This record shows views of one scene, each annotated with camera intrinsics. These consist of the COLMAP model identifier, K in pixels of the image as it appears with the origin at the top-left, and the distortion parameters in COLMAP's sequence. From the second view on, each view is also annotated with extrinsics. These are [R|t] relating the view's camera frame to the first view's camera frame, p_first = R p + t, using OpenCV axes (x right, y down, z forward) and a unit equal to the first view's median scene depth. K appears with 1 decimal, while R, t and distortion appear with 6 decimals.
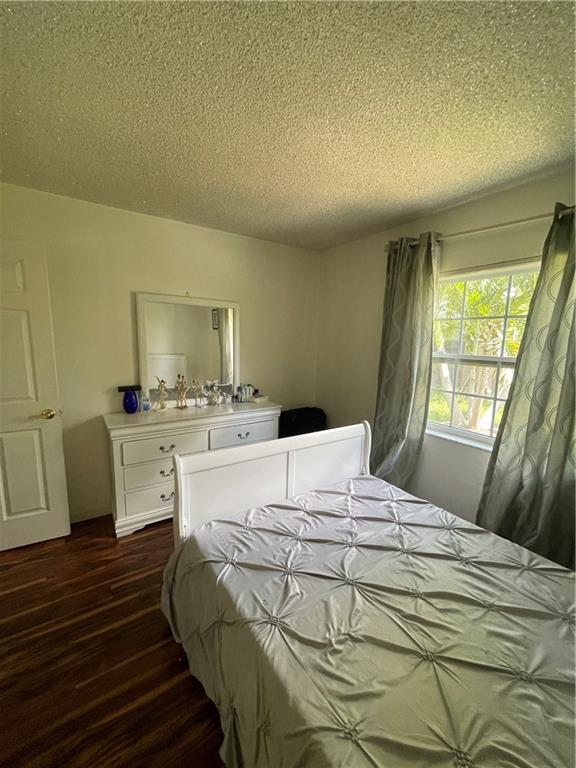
lens RADIAL K [[312.0, 0, 286.3], [0, 312.0, 379.4], [0, 0, 1]] dist [-0.009046, -0.000150]
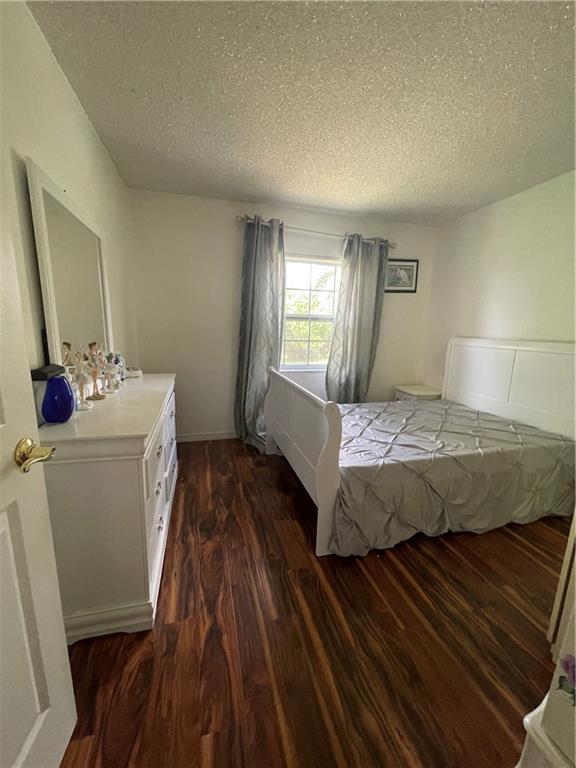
lens RADIAL K [[310.3, 0, 286.0], [0, 310.3, 385.5], [0, 0, 1]] dist [-0.004225, 0.000058]
pose [[0.319552, -0.191433, 0.928030, -1.121454], [0.109629, 0.980273, 0.164460, 0.012312], [-0.941206, 0.049186, 0.334234, 0.696810]]
